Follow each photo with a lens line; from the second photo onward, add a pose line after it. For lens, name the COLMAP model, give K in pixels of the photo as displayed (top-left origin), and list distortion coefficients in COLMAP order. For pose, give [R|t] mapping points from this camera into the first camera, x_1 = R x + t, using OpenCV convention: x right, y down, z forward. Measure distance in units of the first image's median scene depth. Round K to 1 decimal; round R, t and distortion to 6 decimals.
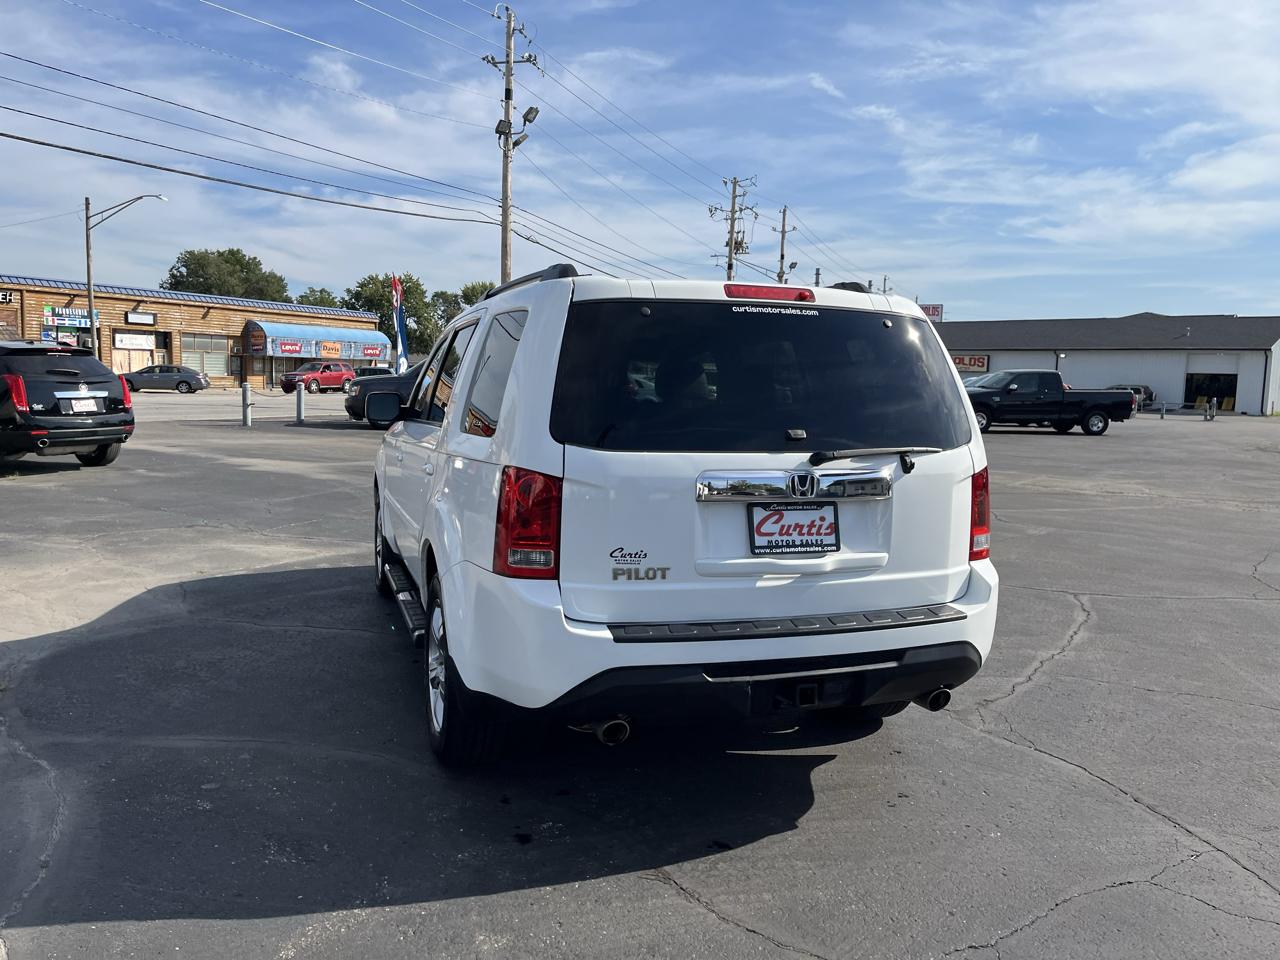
lens RADIAL K [[971.5, 0, 651.8], [0, 971.5, 472.8], [0, 0, 1]] dist [0.068713, -0.088321]
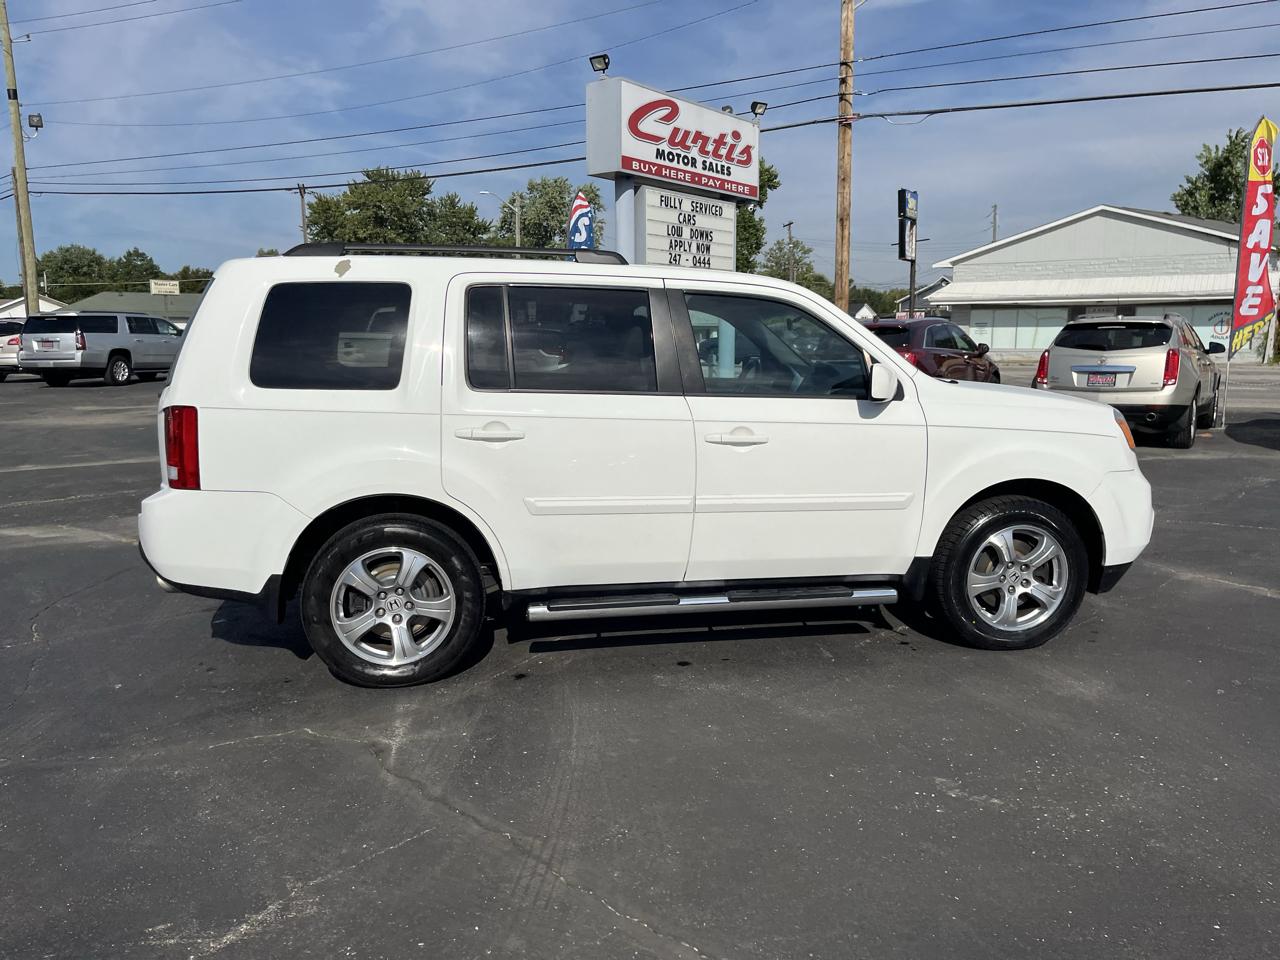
lens RADIAL K [[971.5, 0, 652.5], [0, 971.5, 475.3], [0, 0, 1]] dist [0.068713, -0.088321]
pose [[-0.166680, 0.116337, -0.979124, 0.094129], [-0.099825, 0.985922, 0.134138, -0.009352], [0.980945, 0.120100, -0.152720, 0.119201]]
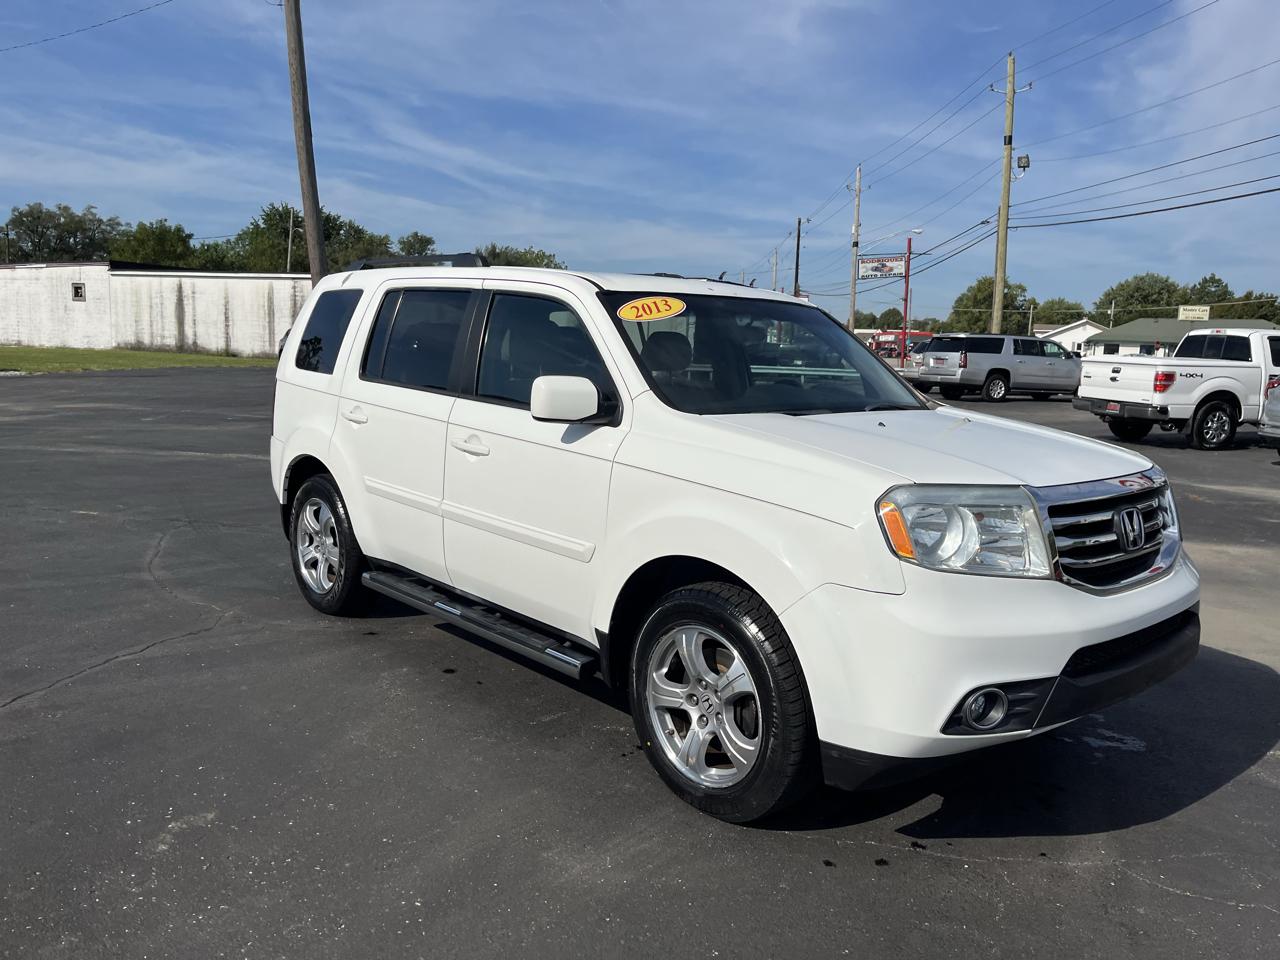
lens RADIAL K [[971.5, 0, 650.3], [0, 971.5, 475.0], [0, 0, 1]] dist [0.068713, -0.088321]
pose [[-0.918565, -0.005204, -0.395235, 0.028511], [-0.097540, 0.971975, 0.213895, -0.017933], [0.383045, 0.235027, -0.893330, 0.189230]]
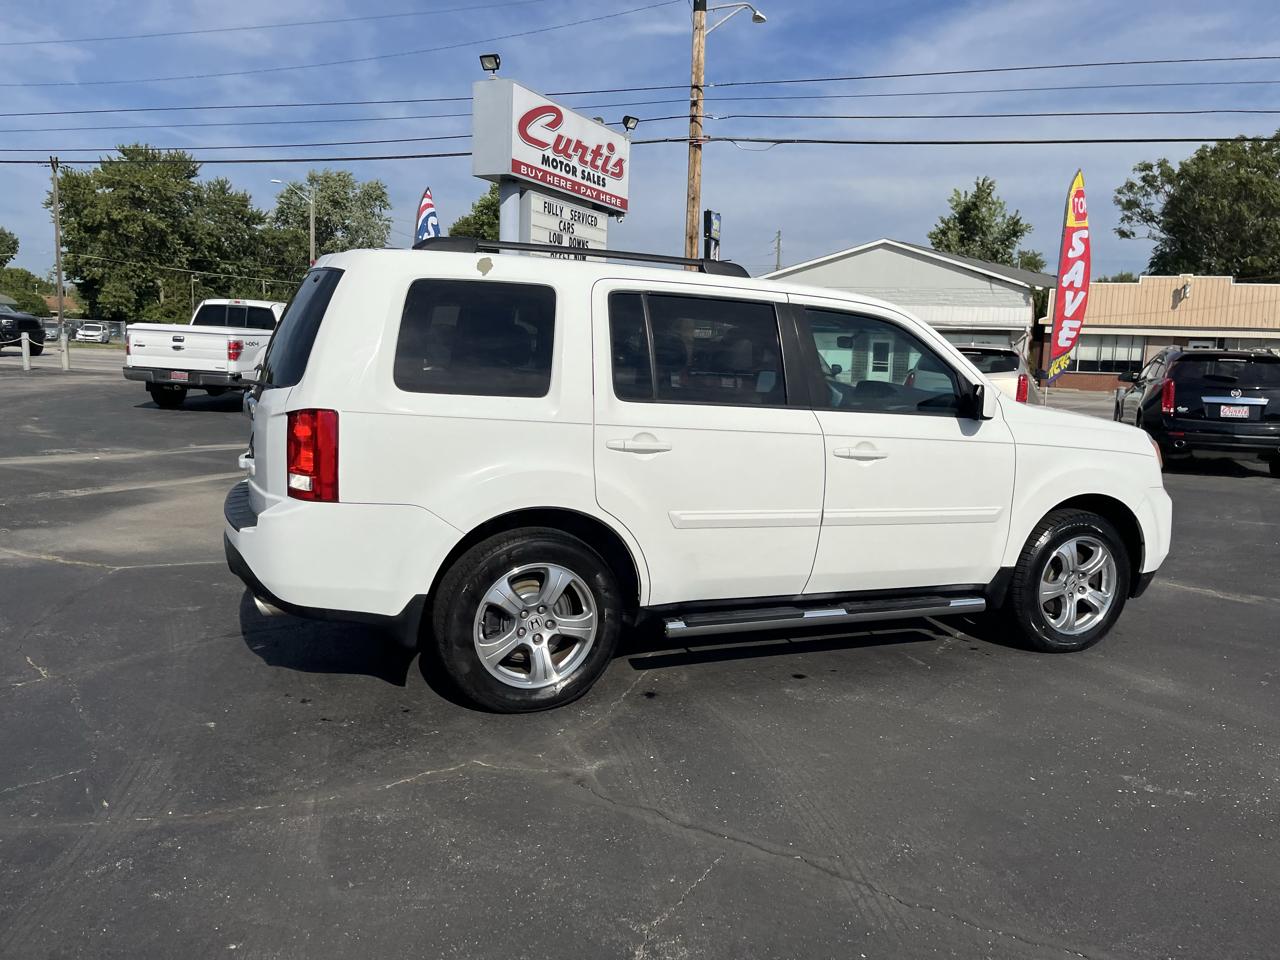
lens RADIAL K [[971.5, 0, 652.3], [0, 971.5, 469.3], [0, 0, 1]] dist [0.068713, -0.088321]
pose [[0.056342, 0.101247, -0.993265, 0.094813], [-0.134366, 0.986564, 0.092942, -0.006062], [0.989329, 0.128225, 0.069189, 0.089363]]
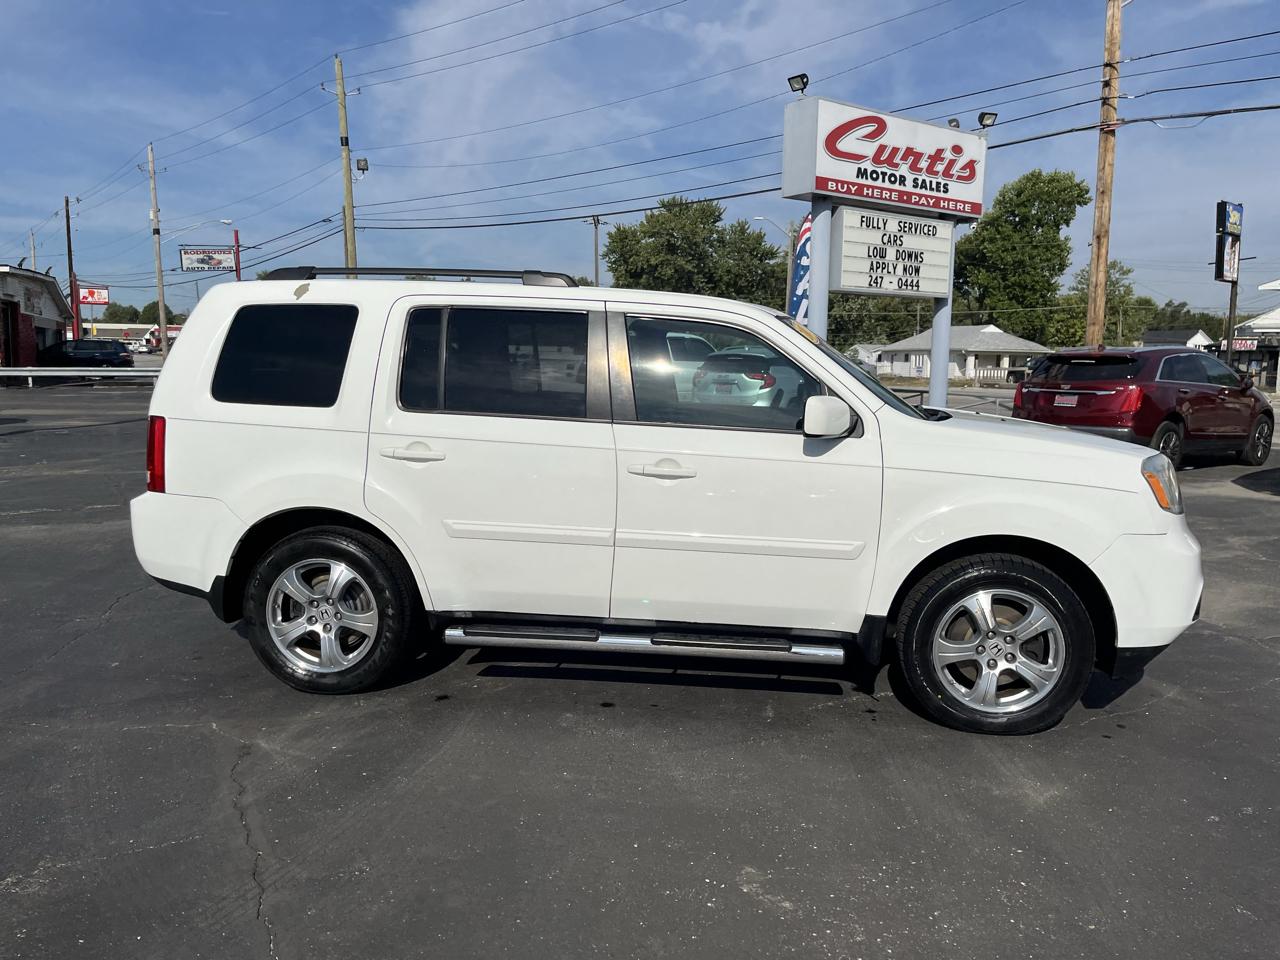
lens RADIAL K [[971.5, 0, 651.0], [0, 971.5, 481.1], [0, 0, 1]] dist [0.068713, -0.088321]
pose [[-0.447334, 0.081396, -0.890656, 0.081082], [-0.114814, 0.982384, 0.147444, -0.012640], [0.886967, 0.168216, -0.430108, 0.146247]]
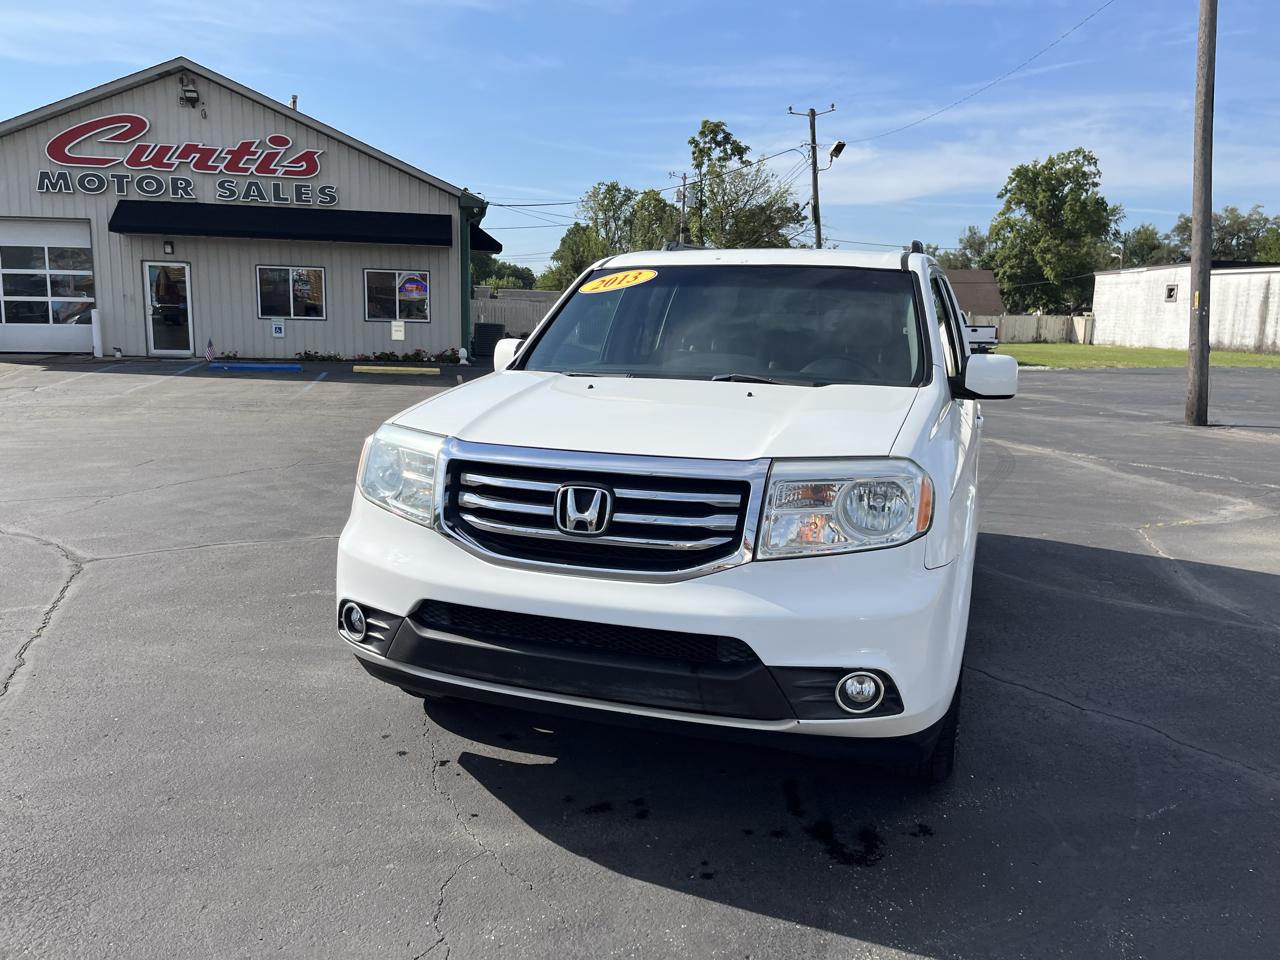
lens RADIAL K [[971.5, 0, 648.5], [0, 971.5, 481.5], [0, 0, 1]] dist [0.068713, -0.088321]
pose [[-0.787495, -0.149503, 0.597913, -0.055186], [0.017578, 0.964290, 0.264264, -0.019742], [-0.616070, 0.218617, -0.756746, 0.184196]]
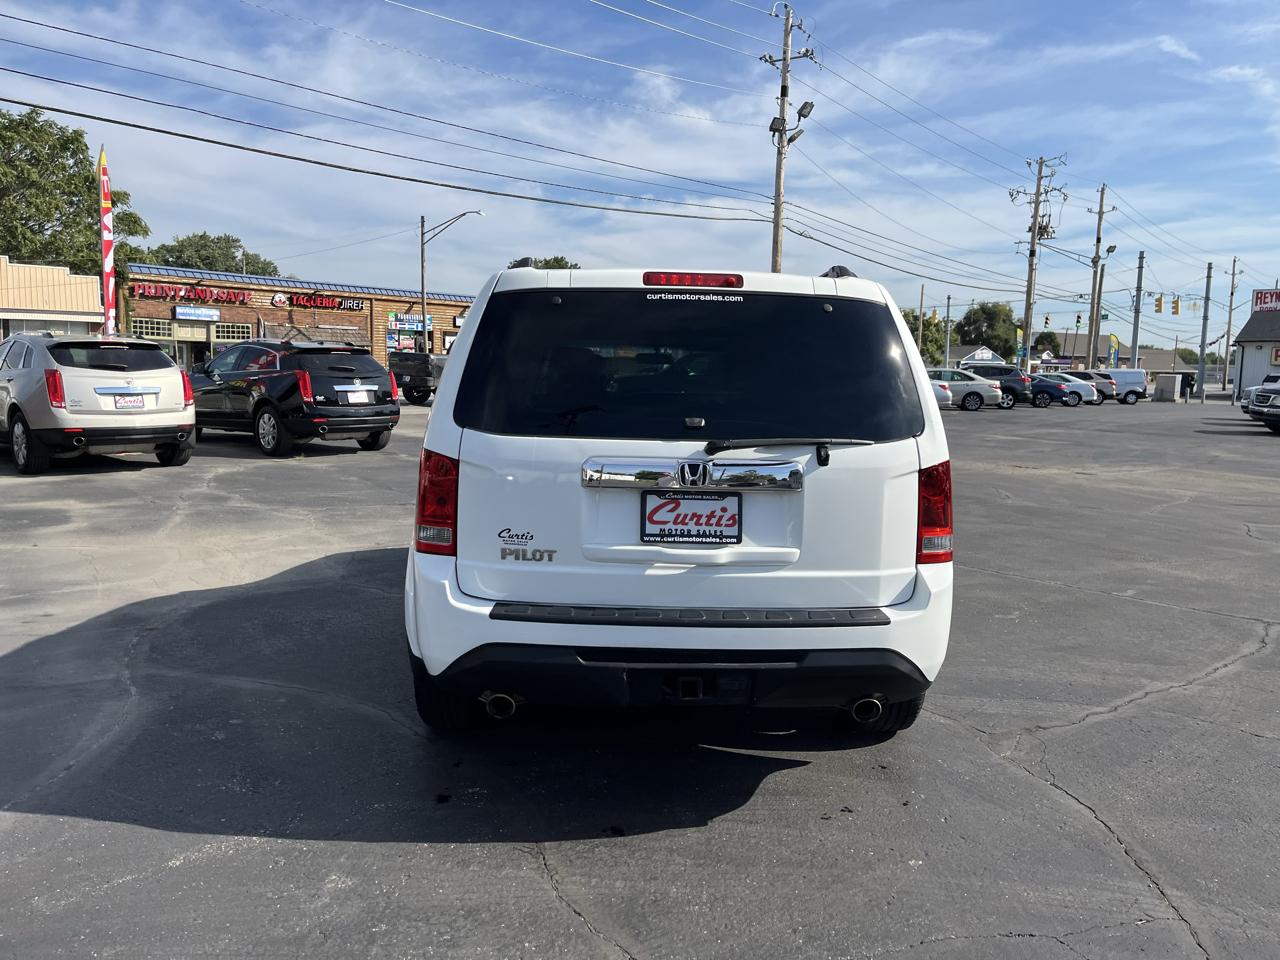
lens RADIAL K [[971.5, 0, 652.5], [0, 971.5, 467.1], [0, 0, 1]] dist [0.068713, -0.088321]
pose [[0.953446, 0.028039, -0.300258, 0.024516], [-0.028803, 0.999583, 0.001880, 0.000296], [0.300186, 0.006856, 0.953856, 0.003176]]
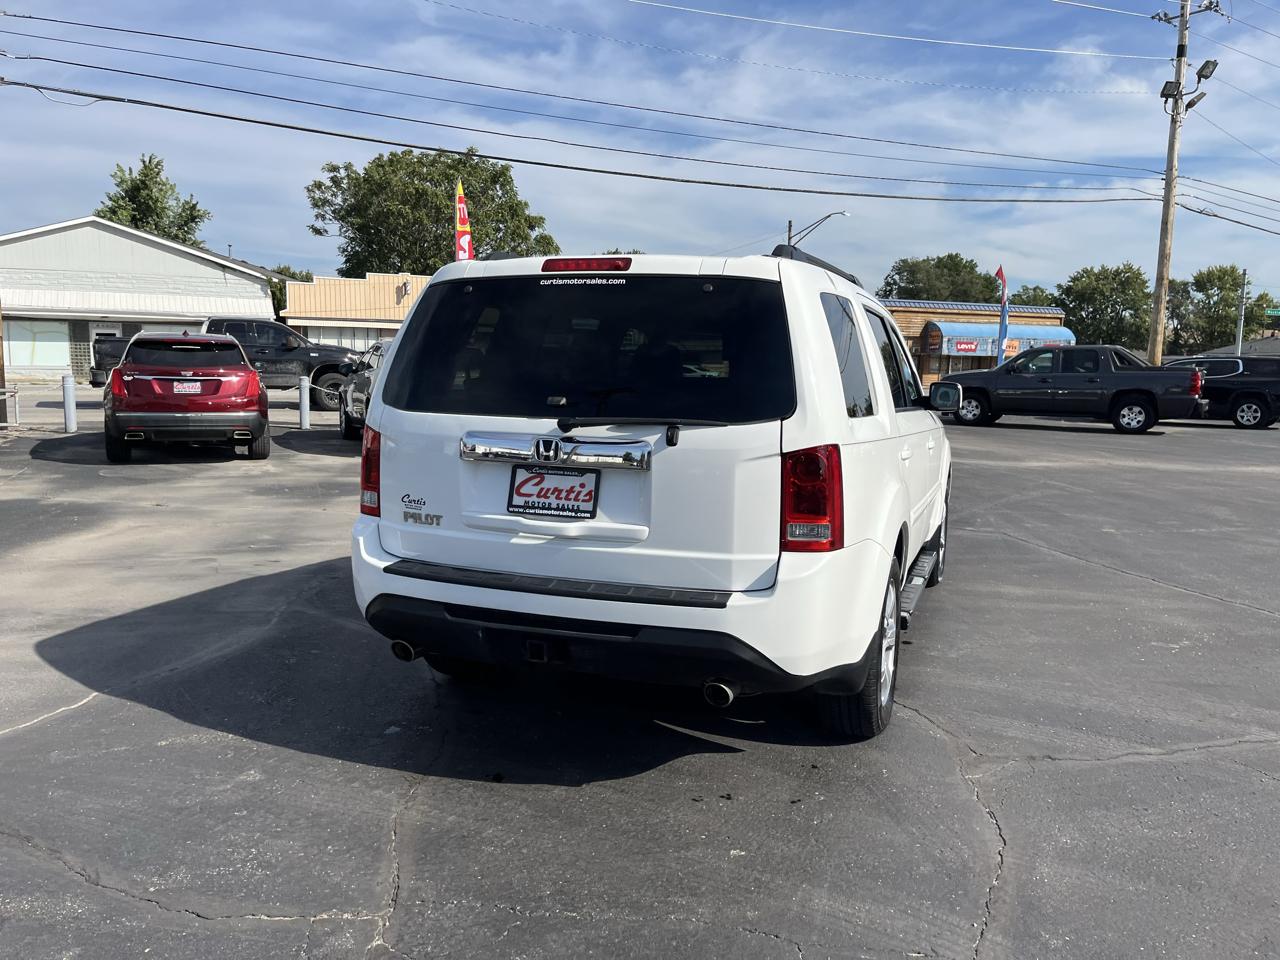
lens RADIAL K [[971.5, 0, 653.7], [0, 971.5, 484.1], [0, 0, 1]] dist [0.068713, -0.088321]
pose [[0.765650, 0.068647, -0.639583, 0.054219], [-0.061179, 0.997553, 0.033831, 0.000433], [0.640341, 0.013227, 0.767977, 0.016694]]
